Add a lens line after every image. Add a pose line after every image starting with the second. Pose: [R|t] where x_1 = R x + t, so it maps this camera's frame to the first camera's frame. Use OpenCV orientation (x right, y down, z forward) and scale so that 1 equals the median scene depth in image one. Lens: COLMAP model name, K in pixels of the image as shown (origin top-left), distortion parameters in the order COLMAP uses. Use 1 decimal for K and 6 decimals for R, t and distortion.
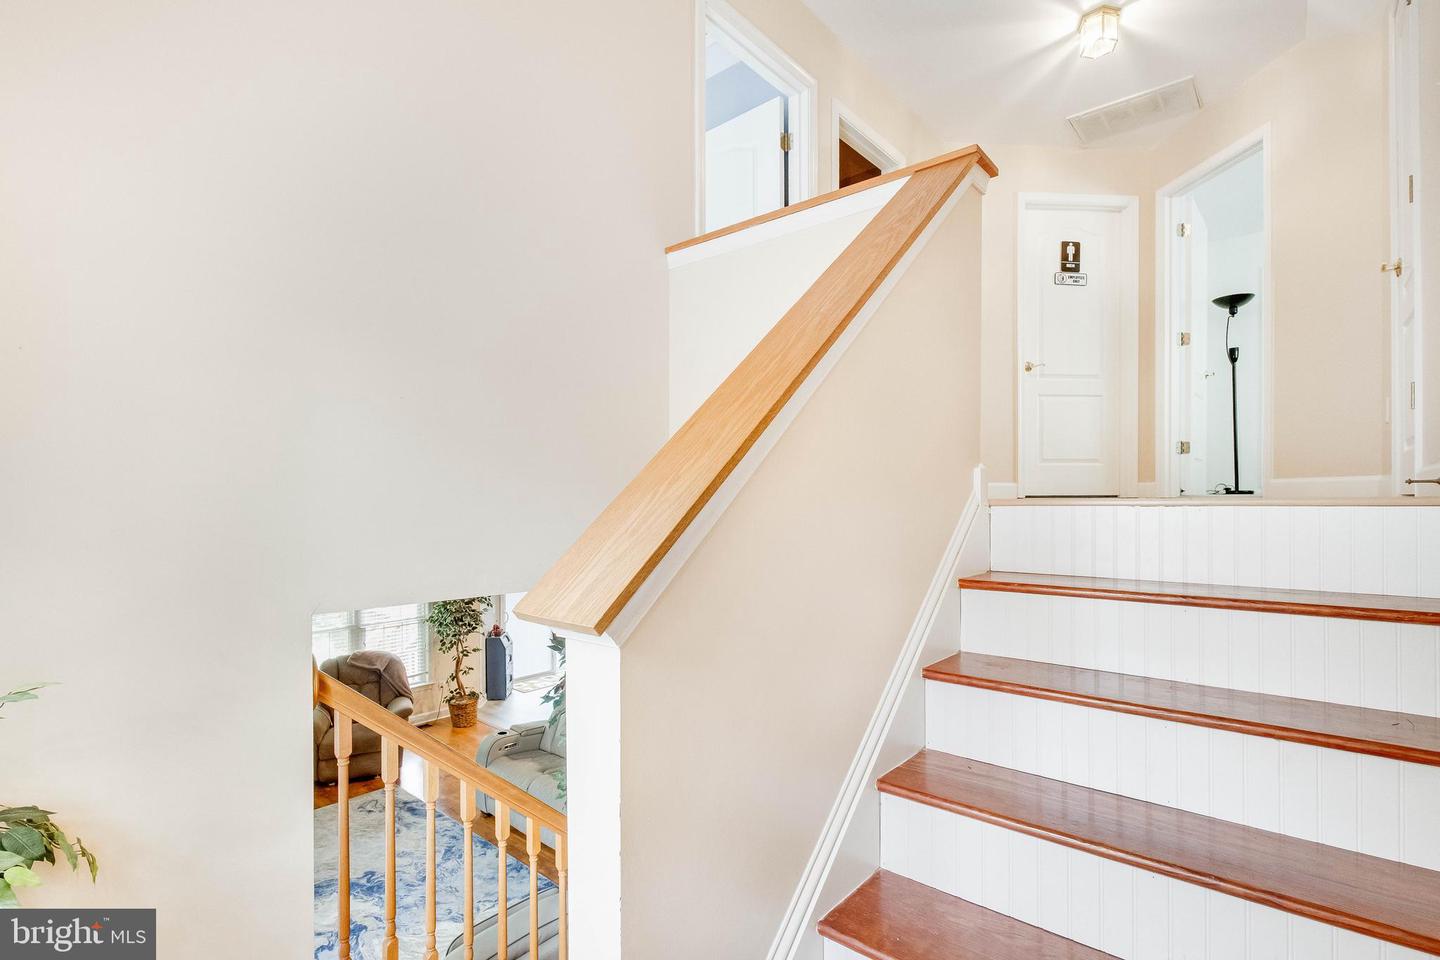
lens RADIAL K [[670.4, 0, 723.4], [0, 670.4, 492.0], [0, 0, 1]] dist [0.003791, -0.000212]
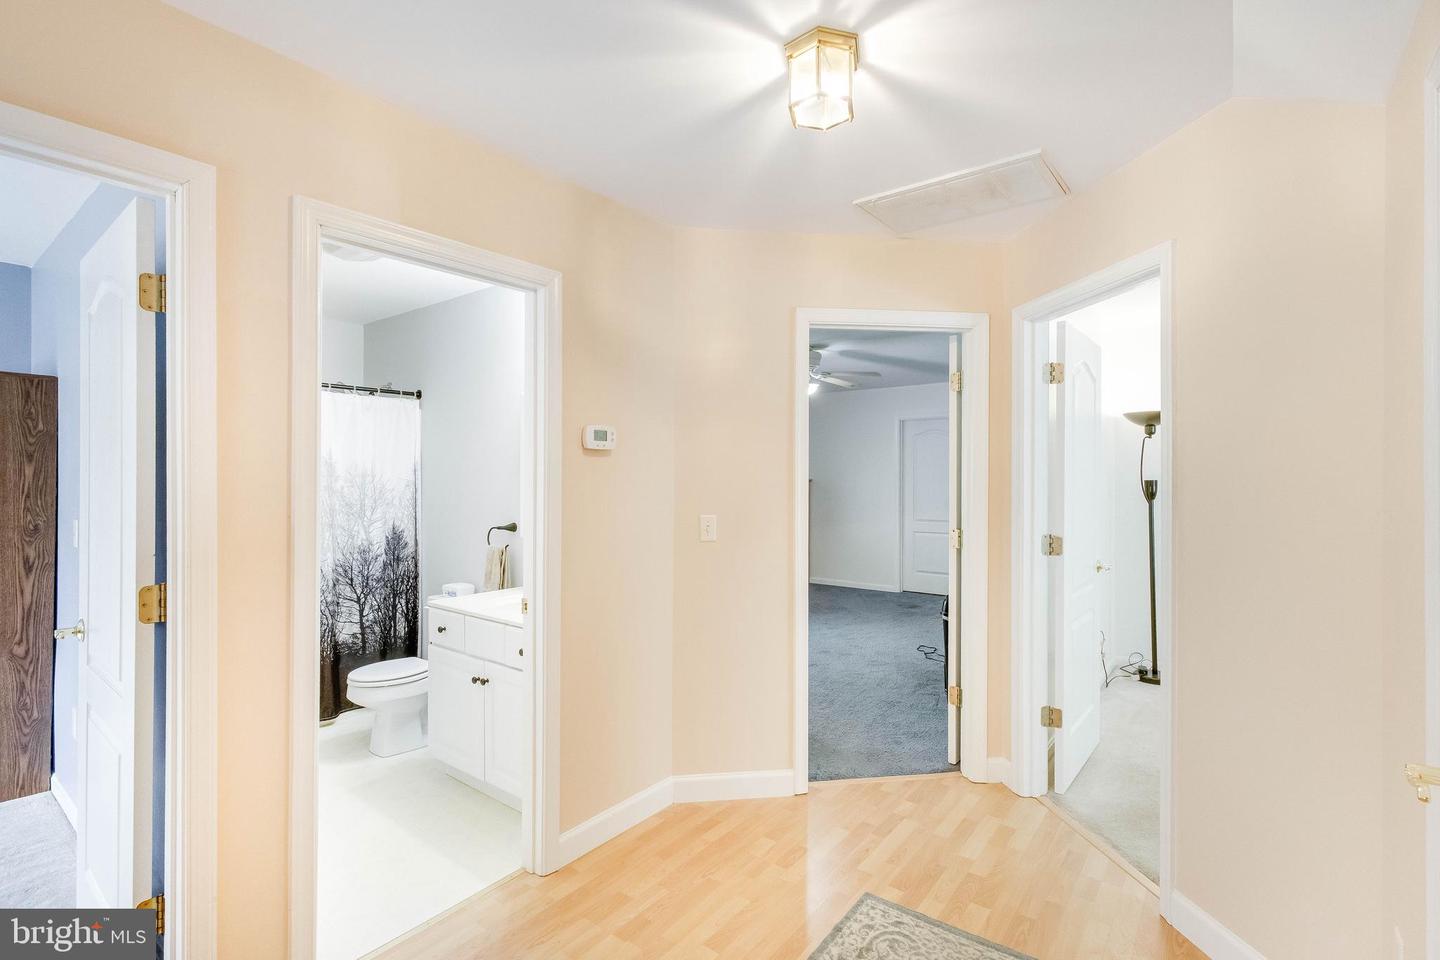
lens RADIAL K [[670.4, 0, 719.3], [0, 670.4, 471.6], [0, 0, 1]] dist [0.003791, -0.000212]
pose [[0.999213, 0.002915, 0.039568, 0.347025], [-0.002928, 0.999996, 0.000285, -0.296989], [-0.039567, -0.000400, 0.999217, 0.382389]]
